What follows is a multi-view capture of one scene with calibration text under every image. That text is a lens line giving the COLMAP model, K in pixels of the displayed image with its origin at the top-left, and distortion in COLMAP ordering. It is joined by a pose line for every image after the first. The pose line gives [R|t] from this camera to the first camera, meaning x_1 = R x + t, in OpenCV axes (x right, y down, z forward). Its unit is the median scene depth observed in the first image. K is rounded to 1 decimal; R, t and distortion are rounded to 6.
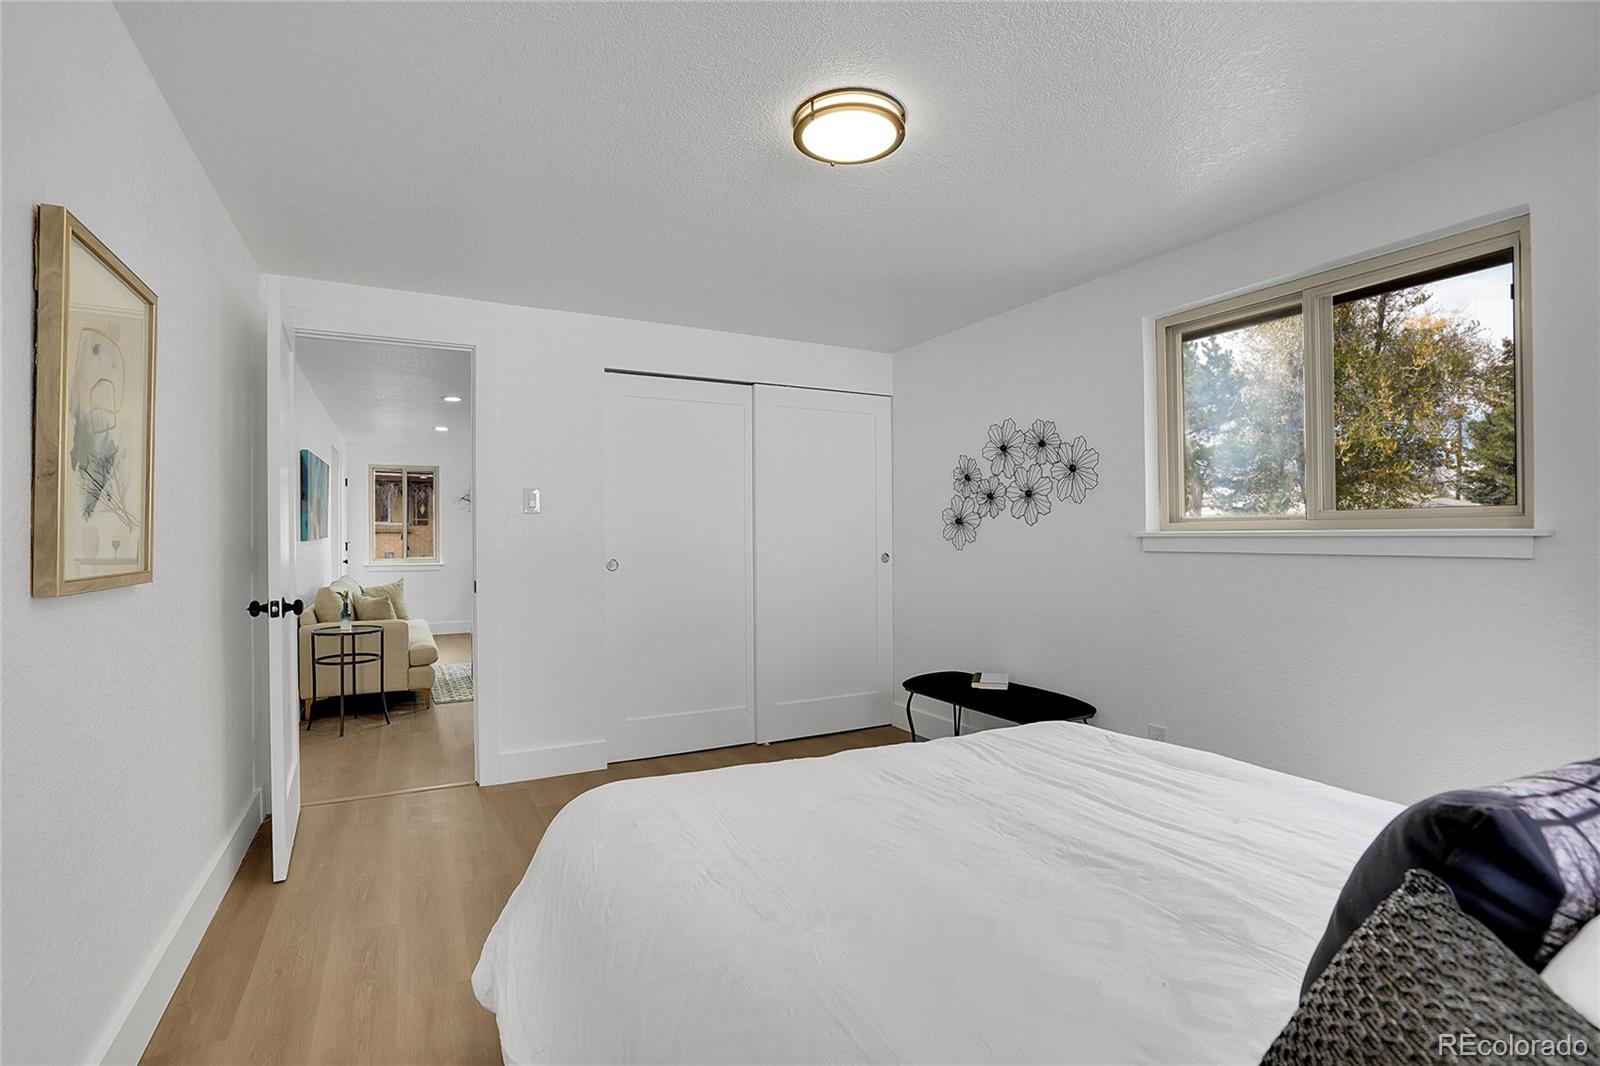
lens RADIAL K [[742.6, 0, 796.2], [0, 742.6, 532.7], [0, 0, 1]] dist [-0.041459, 0.004823]
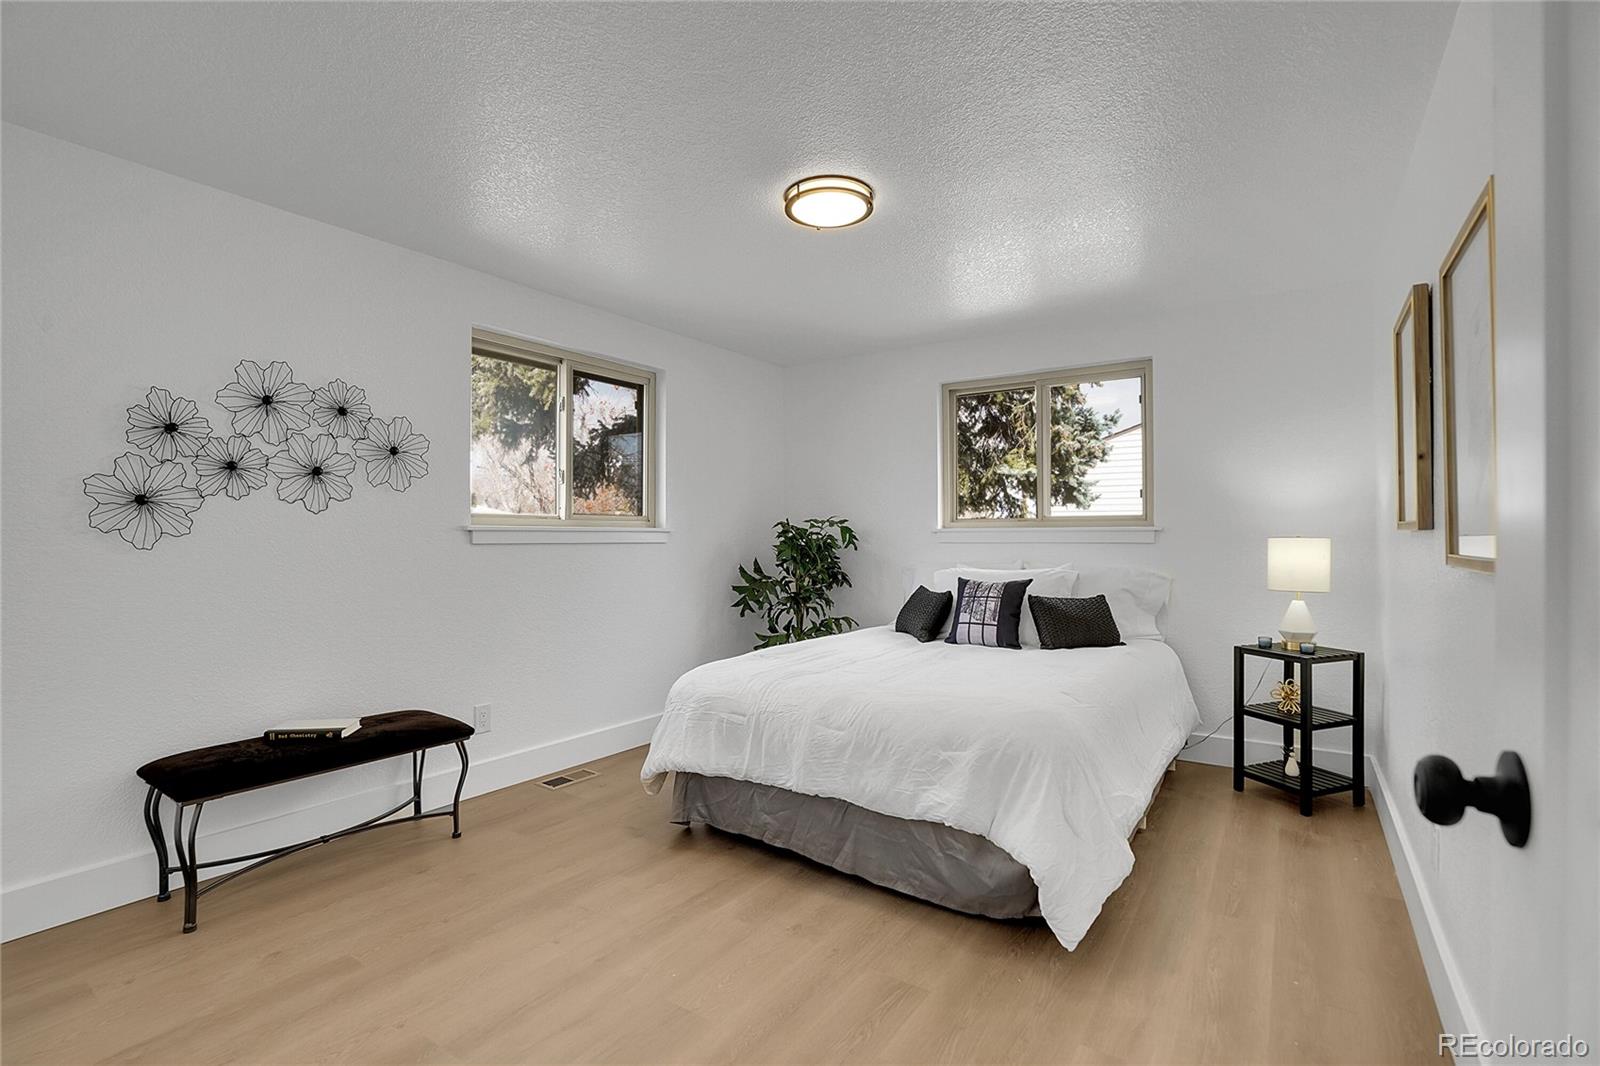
lens RADIAL K [[742.6, 0, 796.6], [0, 742.6, 535.7], [0, 0, 1]] dist [-0.041459, 0.004823]
pose [[-0.473242, 0.004253, 0.880922, -0.551204], [-0.002604, 0.999977, -0.006227, 0.015201], [-0.880928, -0.005241, -0.473220, 0.888922]]
